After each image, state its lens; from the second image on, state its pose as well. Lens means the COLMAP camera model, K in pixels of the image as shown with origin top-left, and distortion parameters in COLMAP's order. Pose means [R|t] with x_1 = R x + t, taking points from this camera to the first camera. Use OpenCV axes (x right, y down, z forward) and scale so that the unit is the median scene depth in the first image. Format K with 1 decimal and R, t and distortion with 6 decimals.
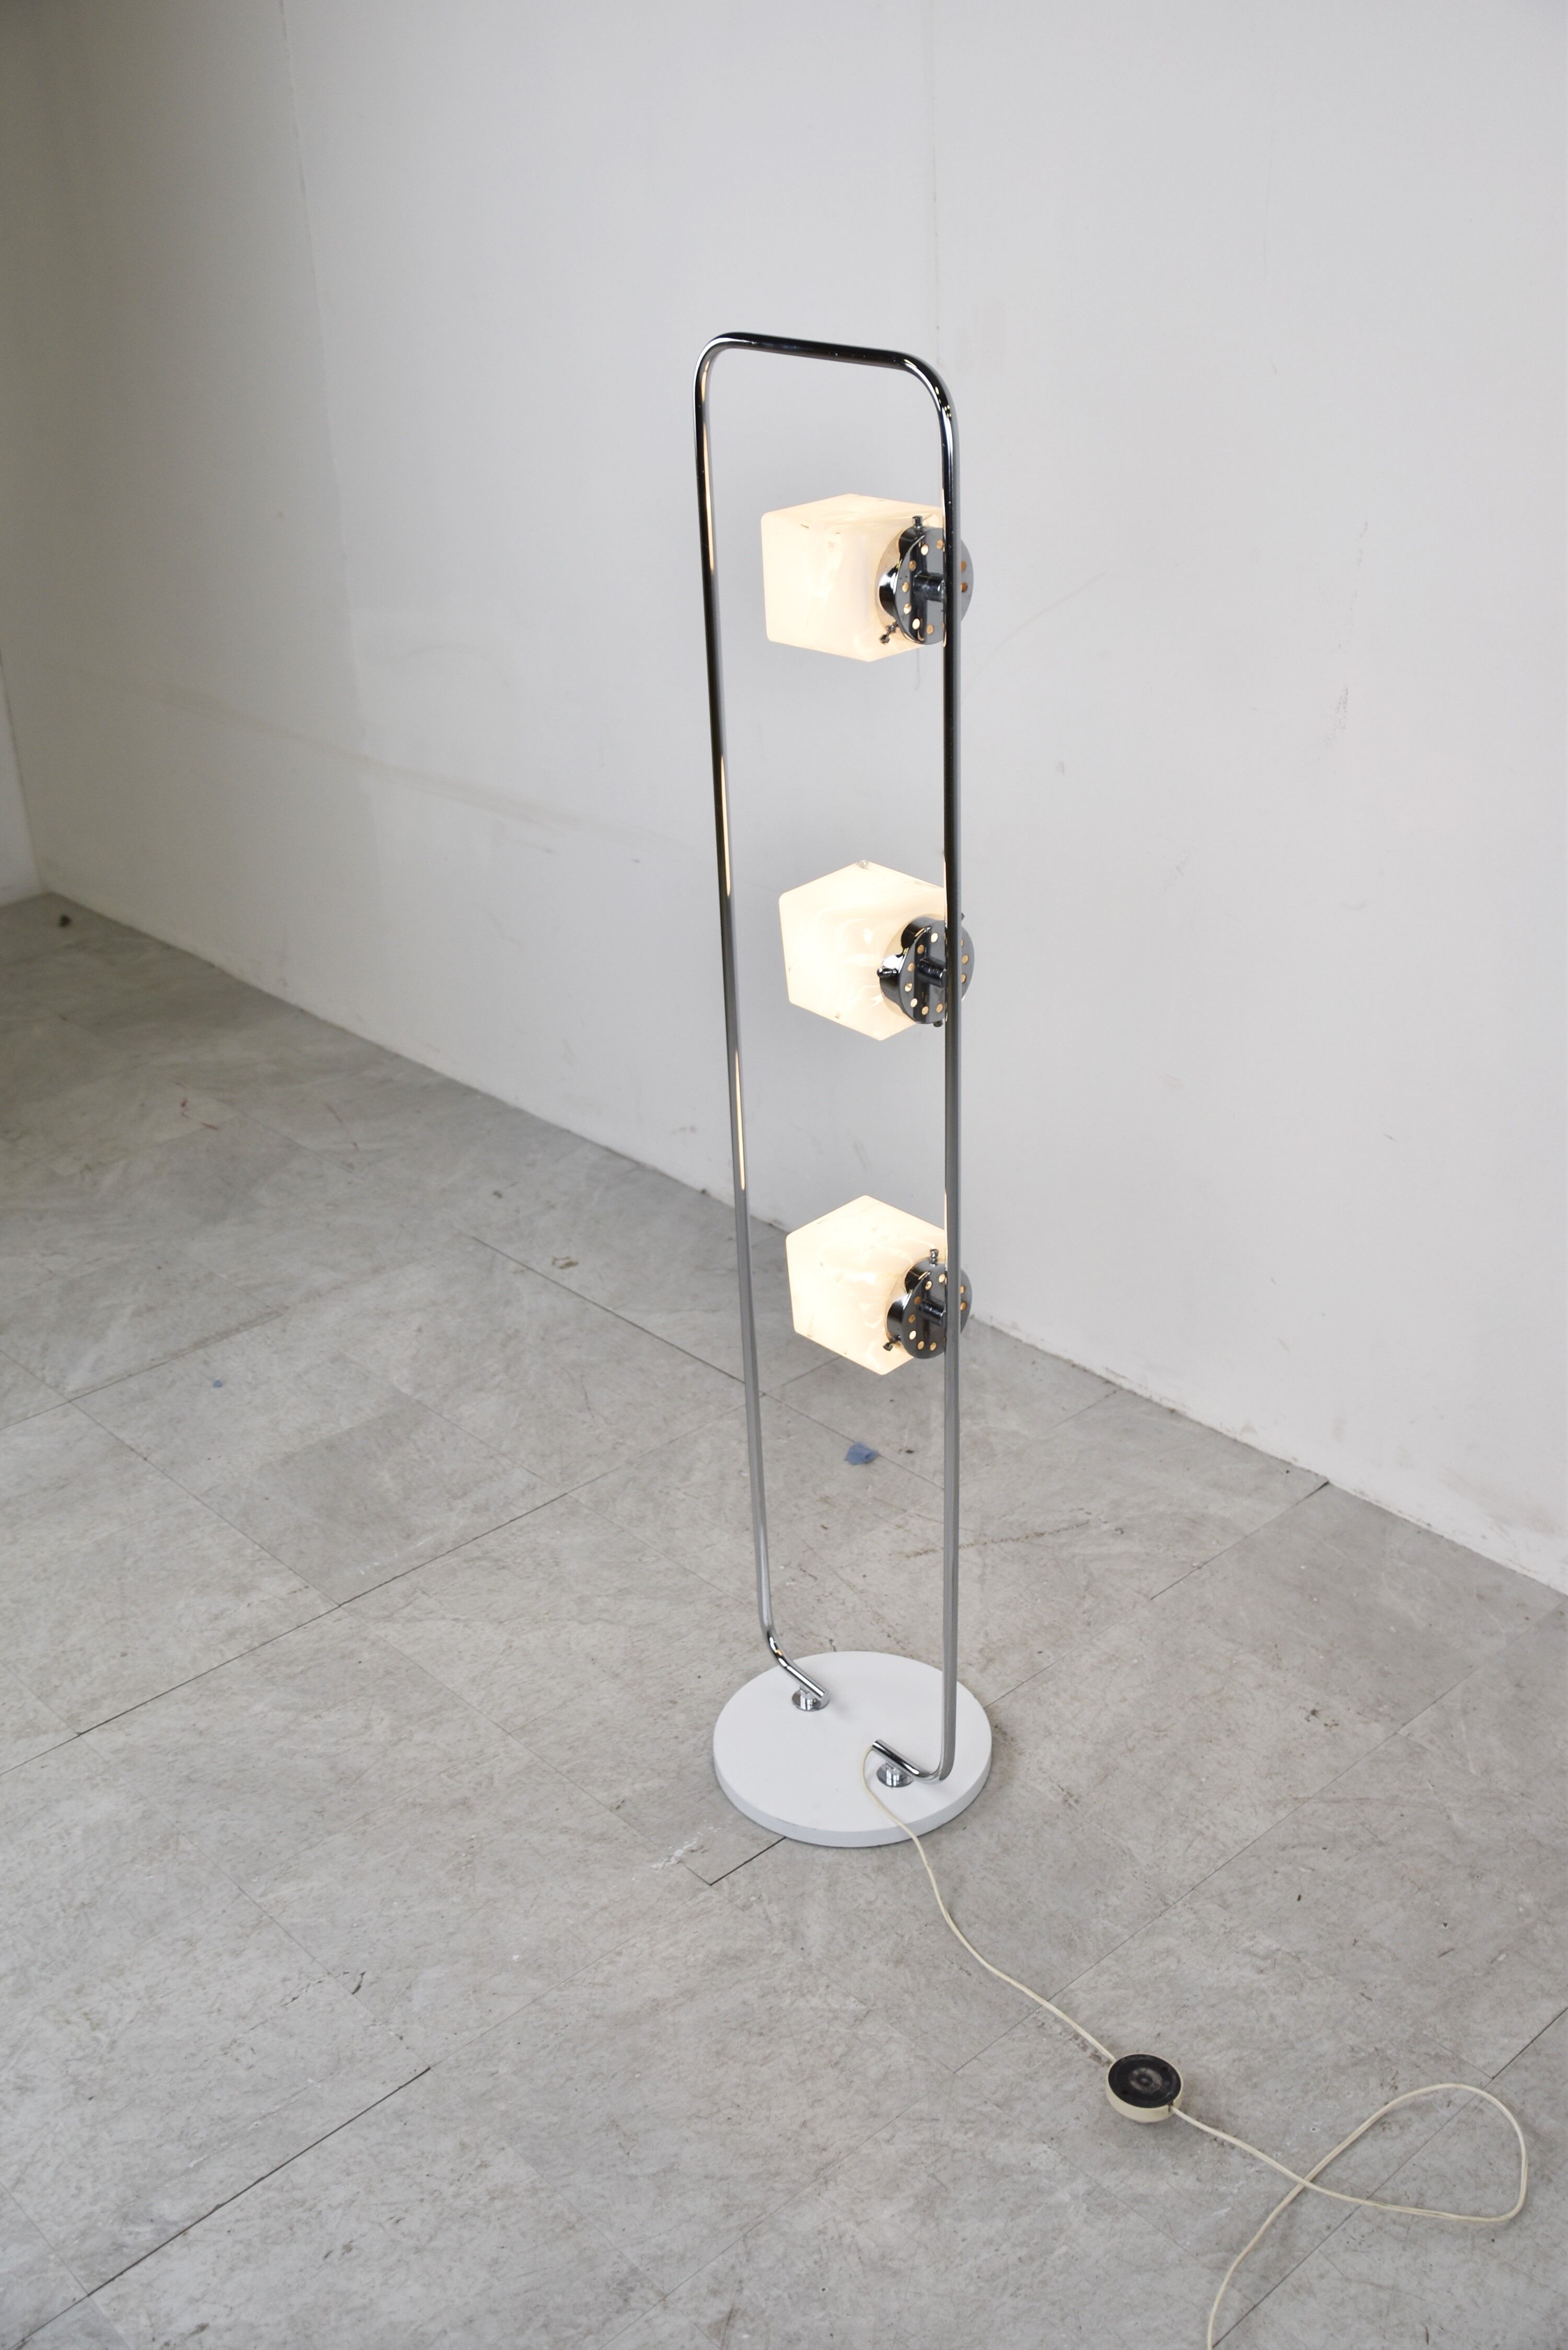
lens RADIAL K [[2431.5, 0, 801.5], [0, 2431.5, 1154.4], [0, 0, 1]] dist [-0.013084, 0.000000]
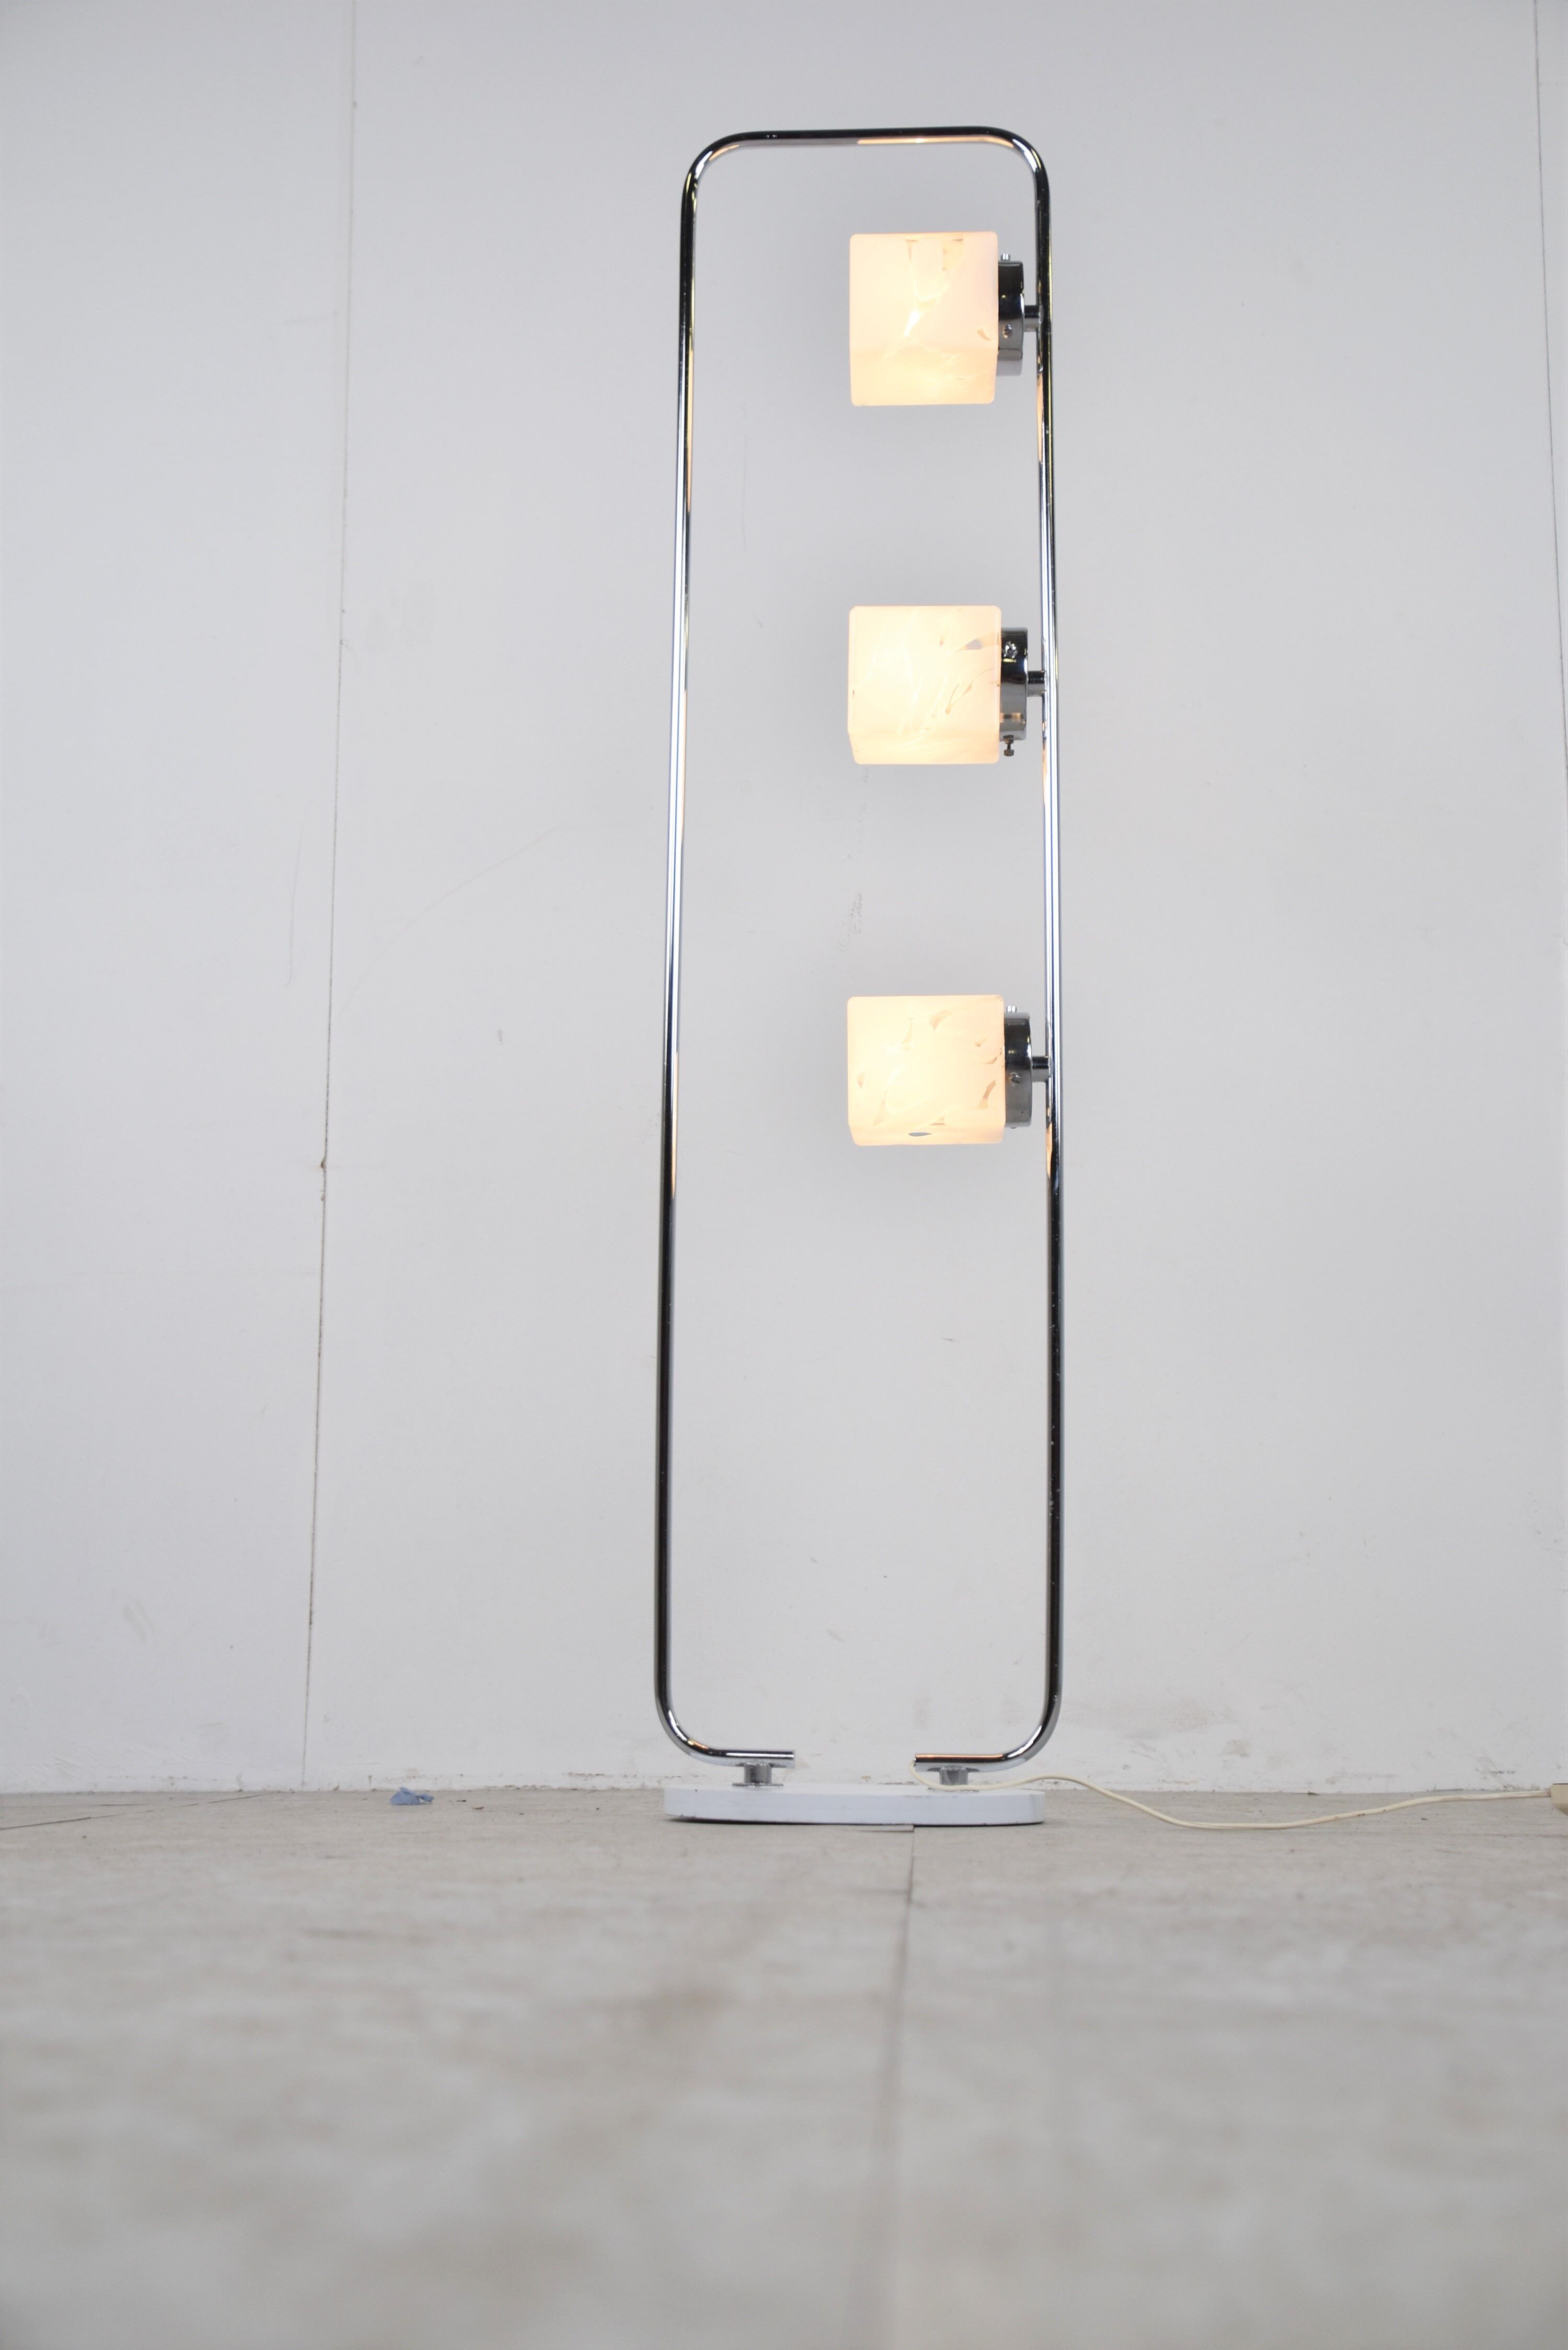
lens RADIAL K [[2731.9, 0, 766.5], [0, 2731.9, 1187.5], [0, 0, 1]] dist [0.069234, 0.000000]
pose [[0.714975, 0.171253, 0.677852, -0.614045], [0.268498, 0.827937, -0.492372, 0.508736], [-0.645539, 0.534035, 0.545973, 0.483878]]
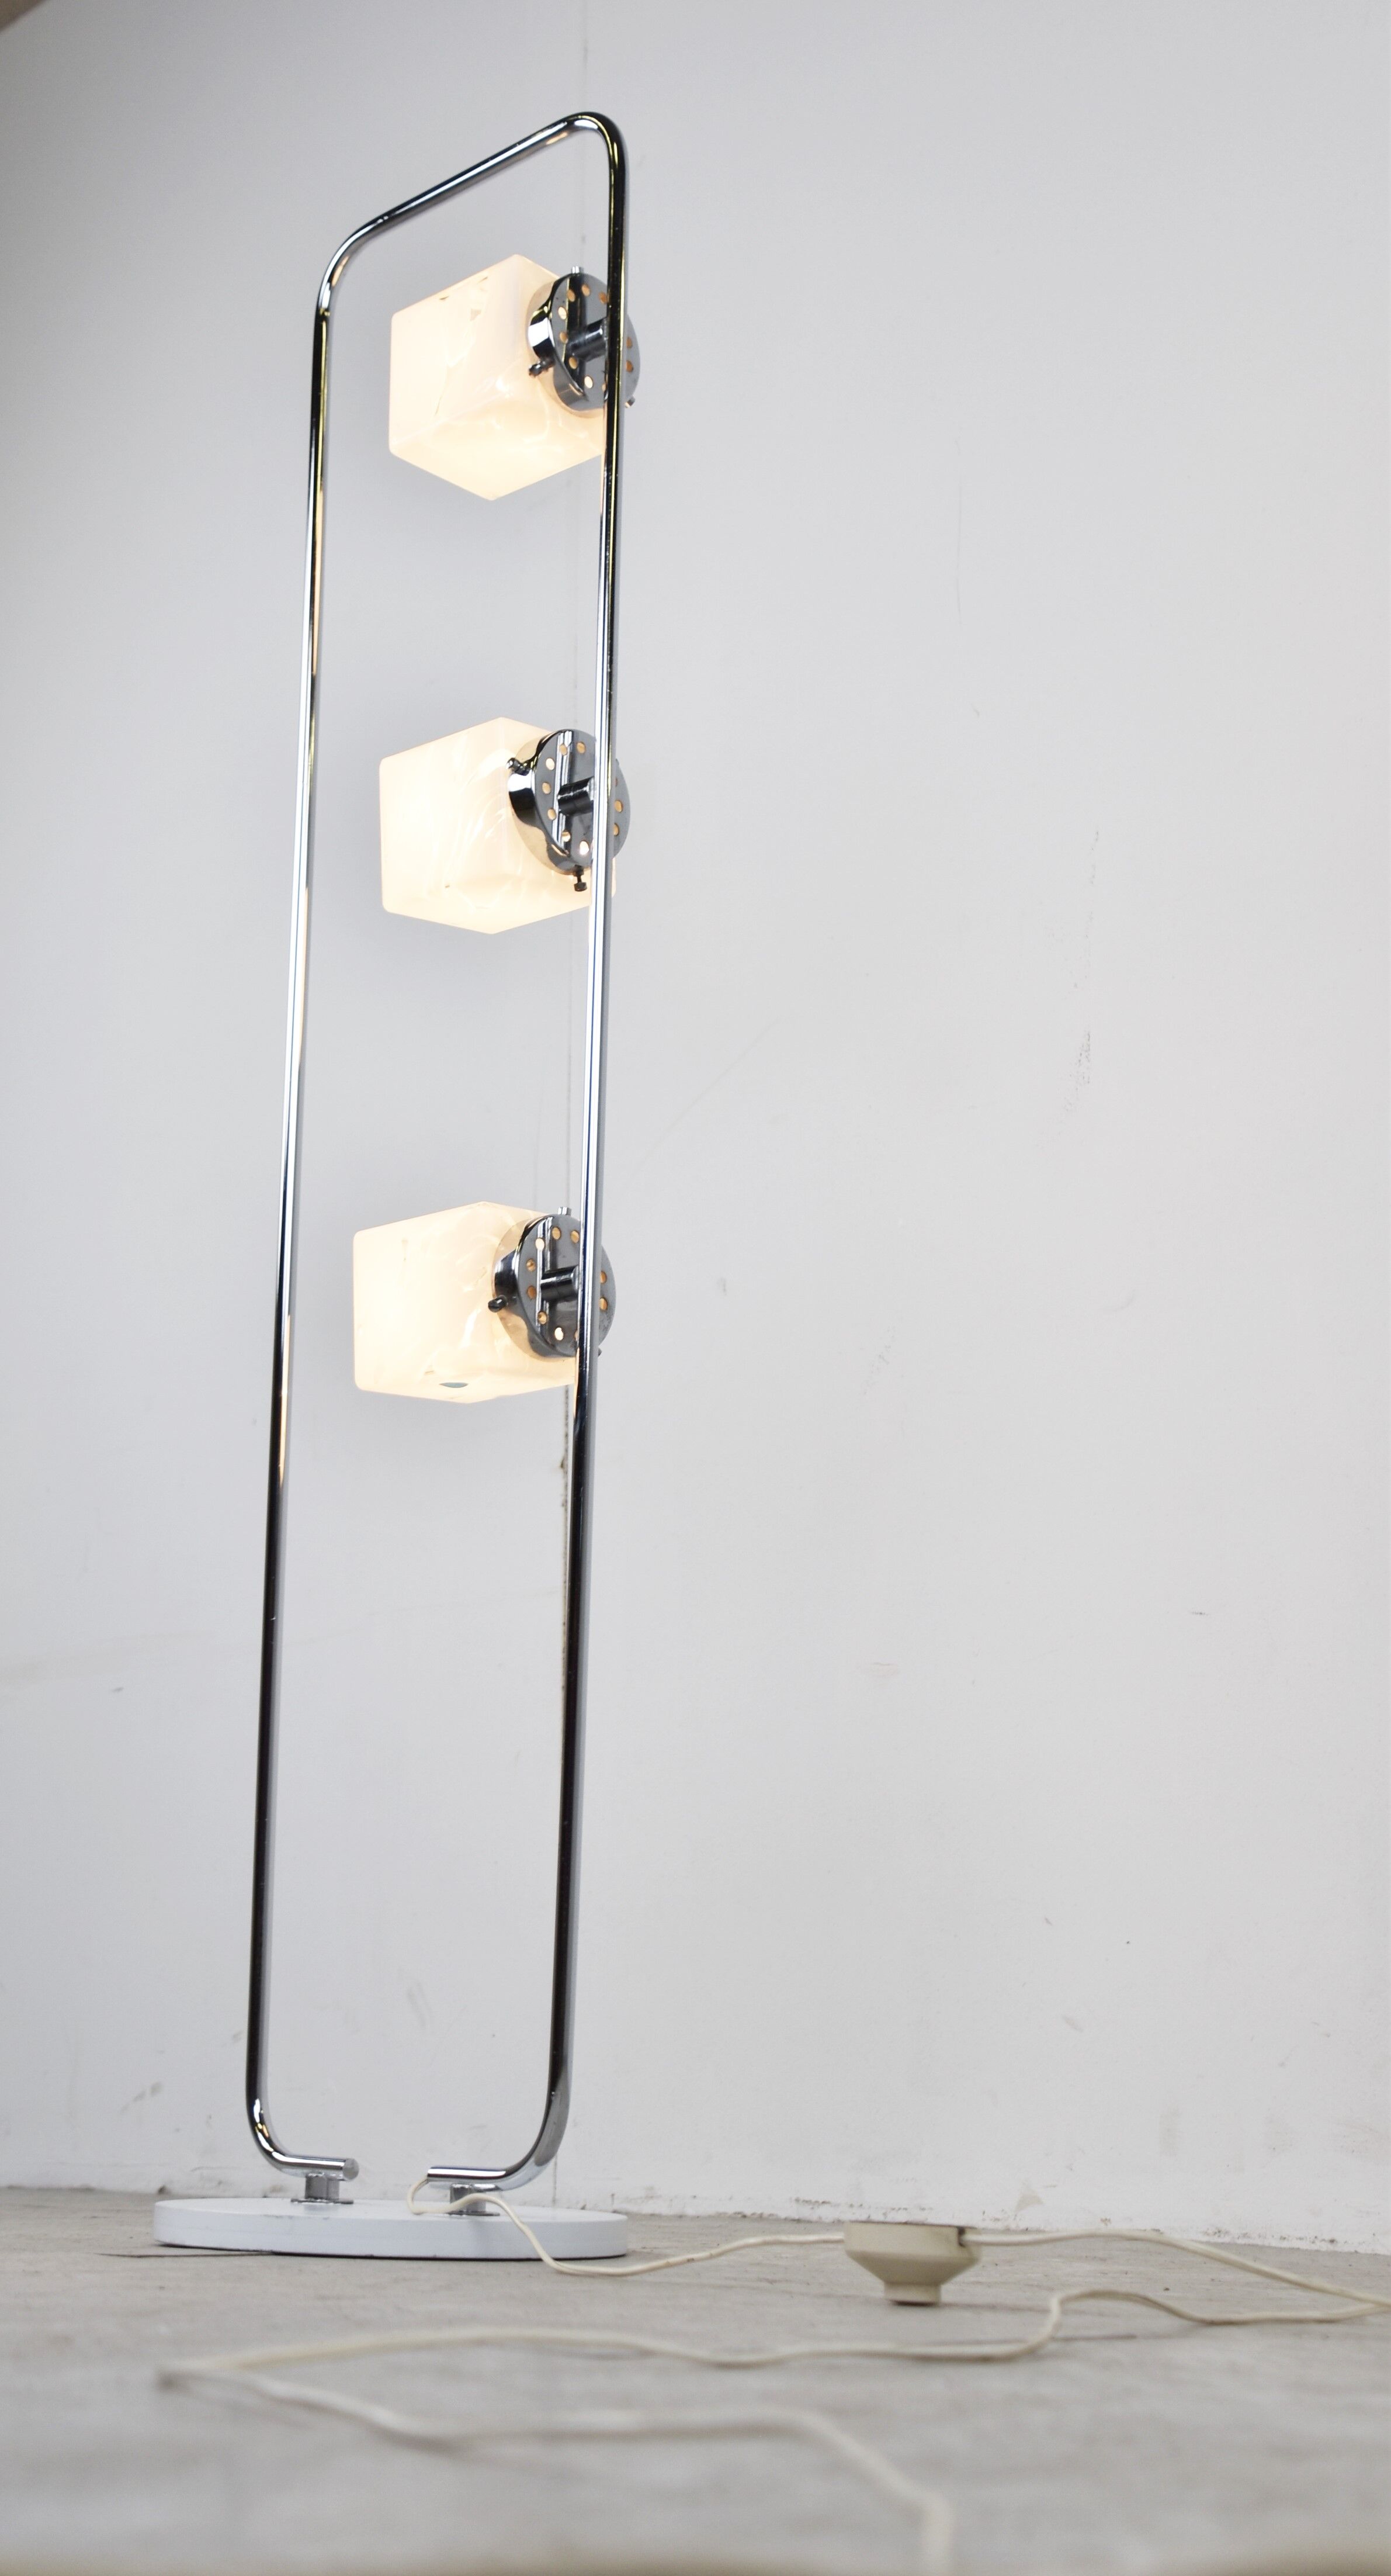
lens RADIAL K [[3401.4, 0, 504.2], [0, 3401.4, 1279.9], [0, 0, 1]] dist [0.152158, 0.000000]
pose [[0.997029, 0.069706, 0.032779, 0.005089], [-0.033935, 0.779510, -0.625470, 0.608021], [-0.069150, 0.622500, 0.779559, 0.211788]]
